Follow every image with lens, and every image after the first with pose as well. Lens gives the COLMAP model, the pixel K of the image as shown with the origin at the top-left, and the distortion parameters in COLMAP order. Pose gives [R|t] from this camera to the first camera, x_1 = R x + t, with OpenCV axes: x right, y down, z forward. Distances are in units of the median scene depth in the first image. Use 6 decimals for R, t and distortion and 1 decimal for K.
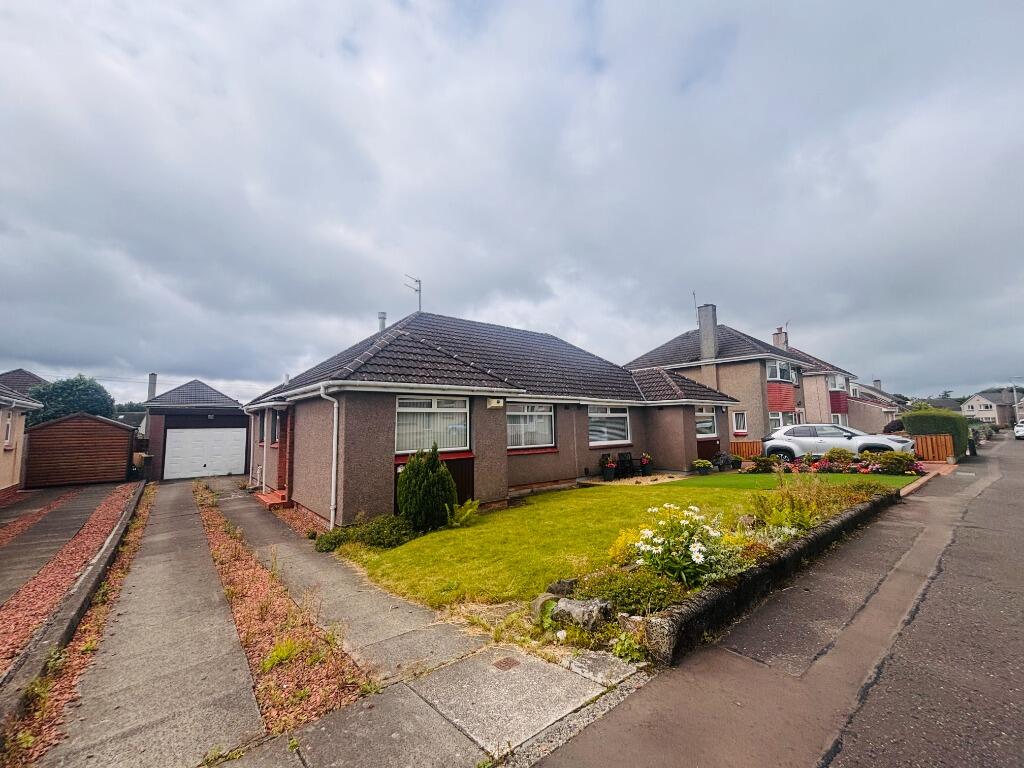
lens RADIAL K [[418.9, 0, 512.0], [0, 418.9, 384.0], [0, 0, 1]] dist [0.009346, 0.000007]
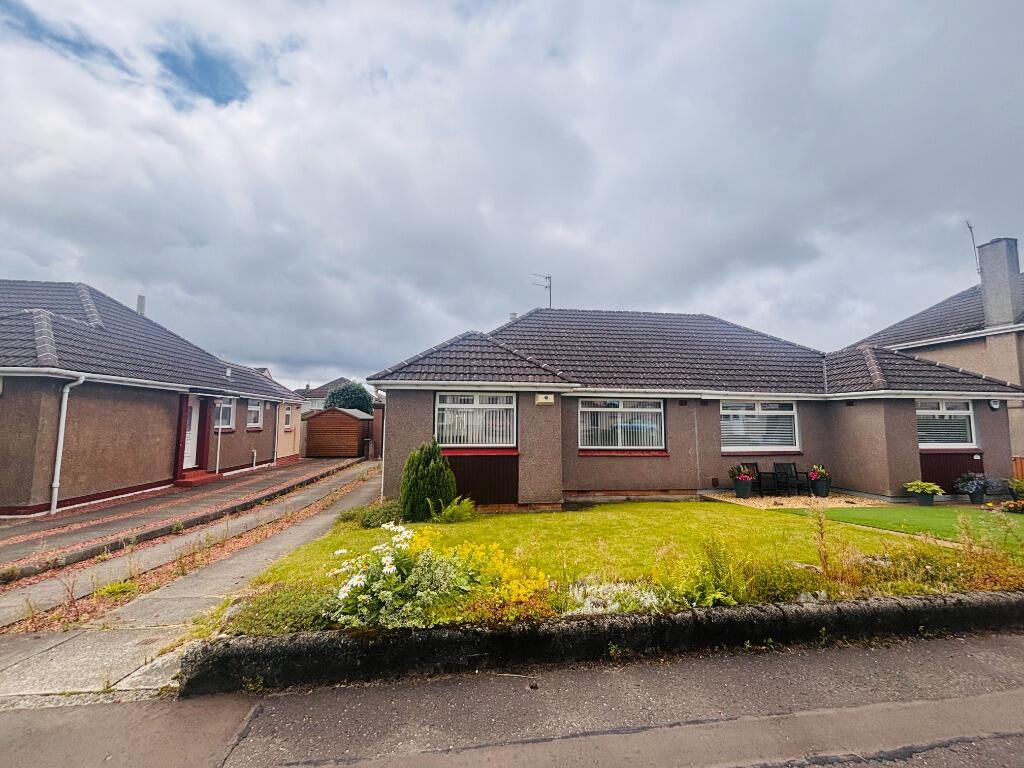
lens RADIAL K [[435.4, 0, 512.0], [0, 435.4, 384.0], [0, 0, 1]] dist [-0.000009, 0.000099]
pose [[0.852067, -0.024250, -0.522871, 0.266494], [0.031924, 0.999474, 0.005669, 0.002924], [0.522459, -0.021523, 0.852393, 0.086486]]
